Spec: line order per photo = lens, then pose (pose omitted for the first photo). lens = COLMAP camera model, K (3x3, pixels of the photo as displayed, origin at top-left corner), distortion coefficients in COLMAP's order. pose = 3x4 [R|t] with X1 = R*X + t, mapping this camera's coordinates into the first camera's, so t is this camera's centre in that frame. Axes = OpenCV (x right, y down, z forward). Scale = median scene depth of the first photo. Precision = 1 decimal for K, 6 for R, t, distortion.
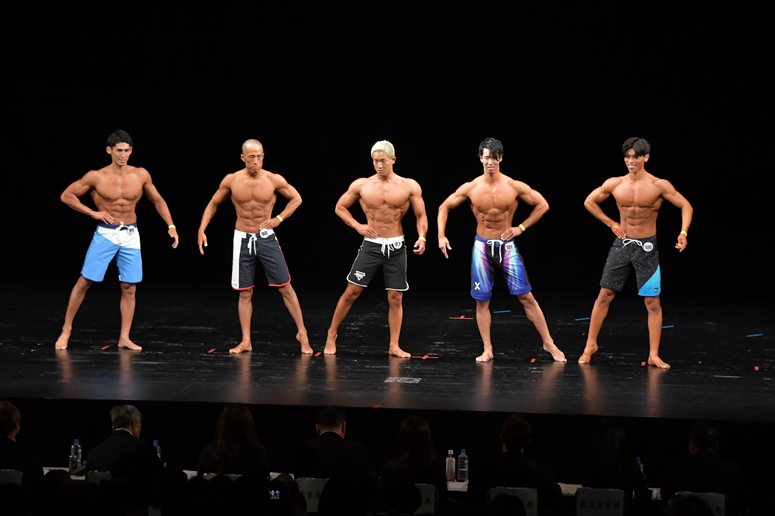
lens RADIAL K [[3229.7, 0, 374.5], [0, 3229.7, 252.5], [0, 0, 1]] dist [0.880278, 0.000000]
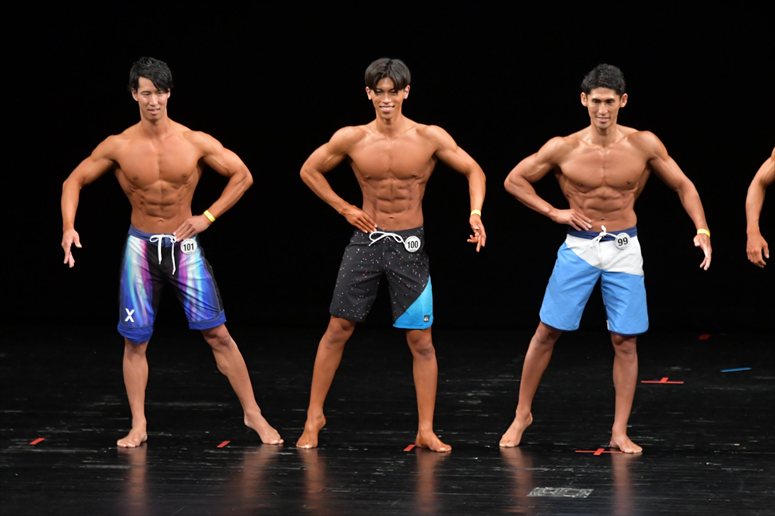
lens RADIAL K [[5767.0, 0, 412.0], [0, 5767.0, 225.0], [0, 0, 1]] dist [2.206000, 0.000000]
pose [[0.991348, -0.016182, -0.130257, 0.137497], [0.014923, 0.999832, -0.010633, 0.003583], [0.130408, 0.008597, 0.991423, -0.013307]]
